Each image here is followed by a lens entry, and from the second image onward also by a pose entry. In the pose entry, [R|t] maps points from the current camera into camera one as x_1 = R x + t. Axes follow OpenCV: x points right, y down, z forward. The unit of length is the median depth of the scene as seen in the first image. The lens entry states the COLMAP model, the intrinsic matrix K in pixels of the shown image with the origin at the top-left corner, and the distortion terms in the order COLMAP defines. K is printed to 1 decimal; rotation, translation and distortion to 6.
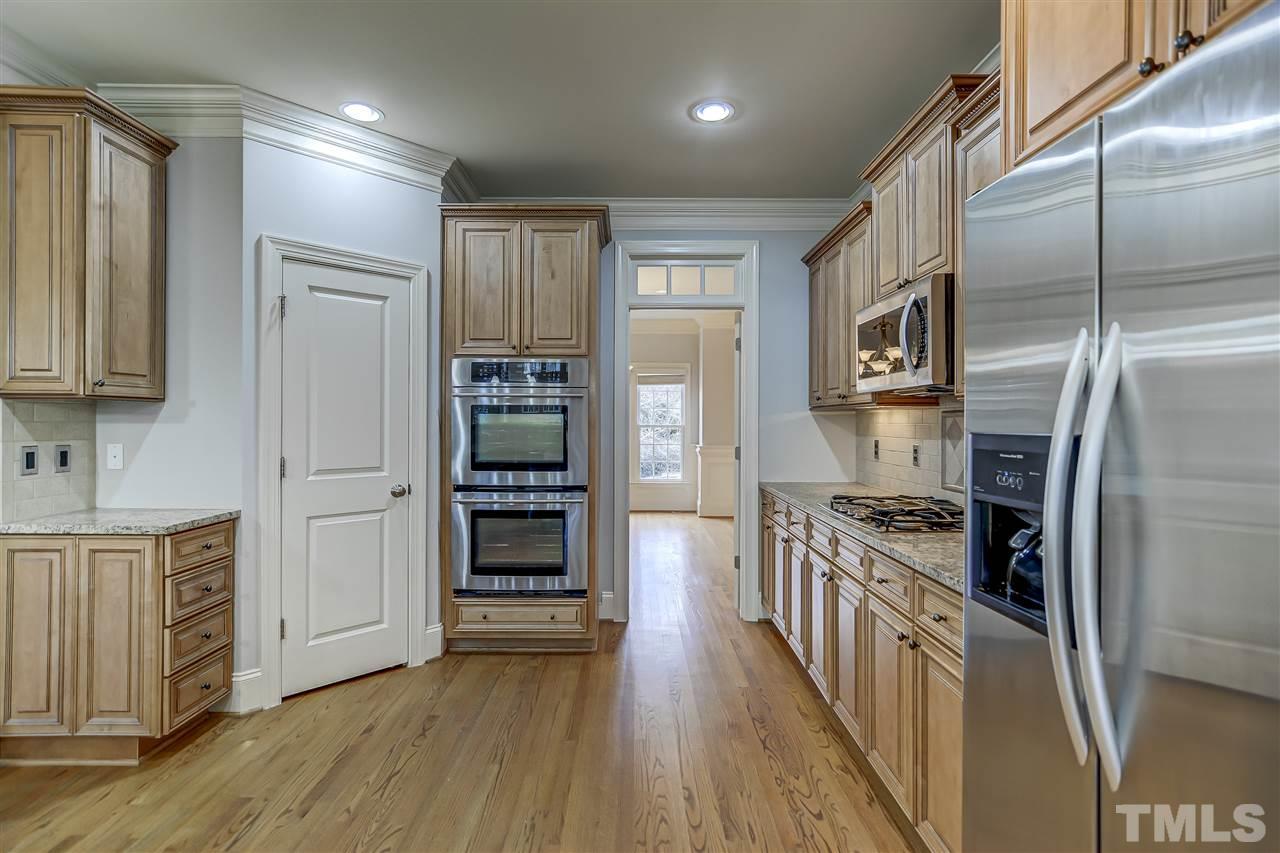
lens RADIAL K [[623.4, 0, 639.6], [0, 623.4, 419.7], [0, 0, 1]] dist [-0.002608, 0.000308]
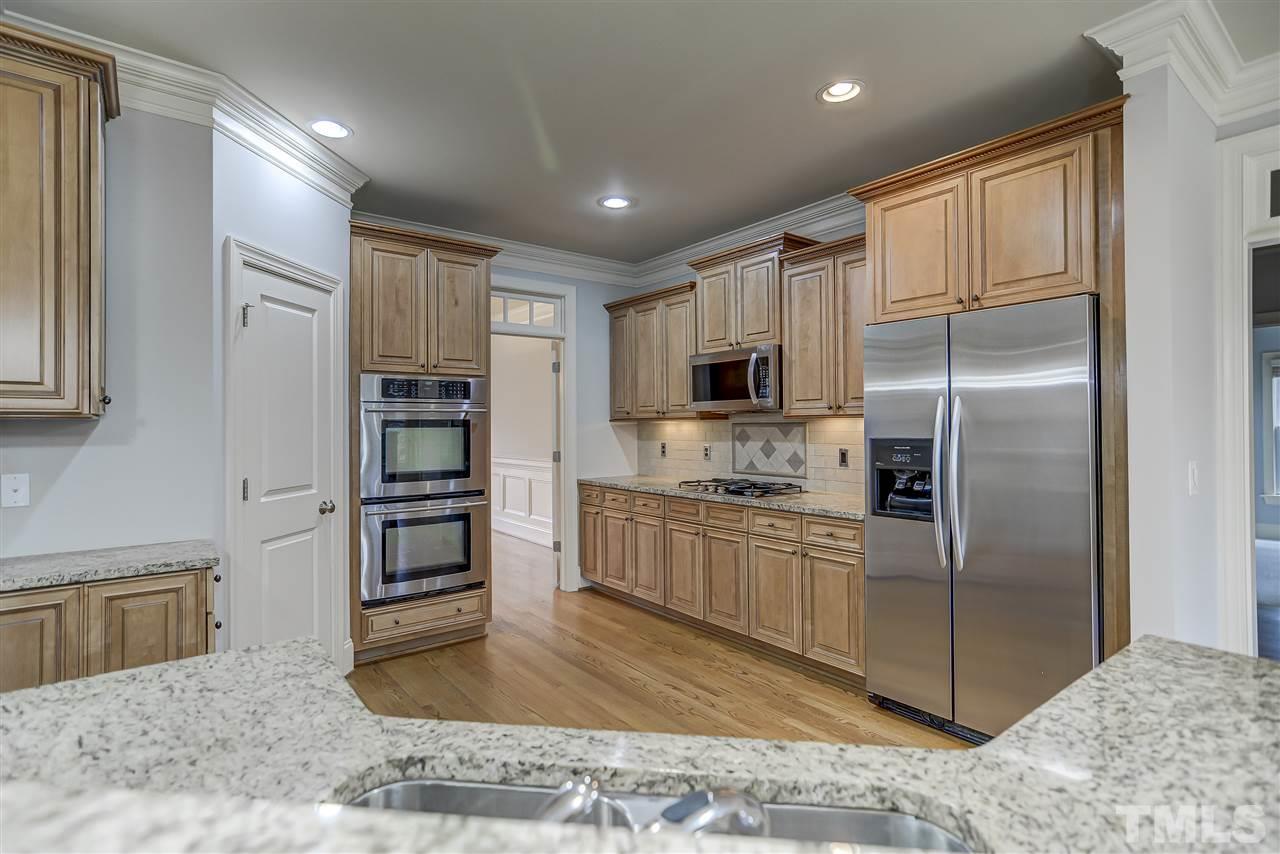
lens RADIAL K [[623.4, 0, 639.6], [0, 623.4, 420.2], [0, 0, 1]] dist [-0.002608, 0.000308]
pose [[0.786749, -0.004357, 0.617258, -0.581291], [0.008096, 0.999962, -0.003261, -0.016040], [-0.617221, 0.007563, 0.786754, -0.076818]]
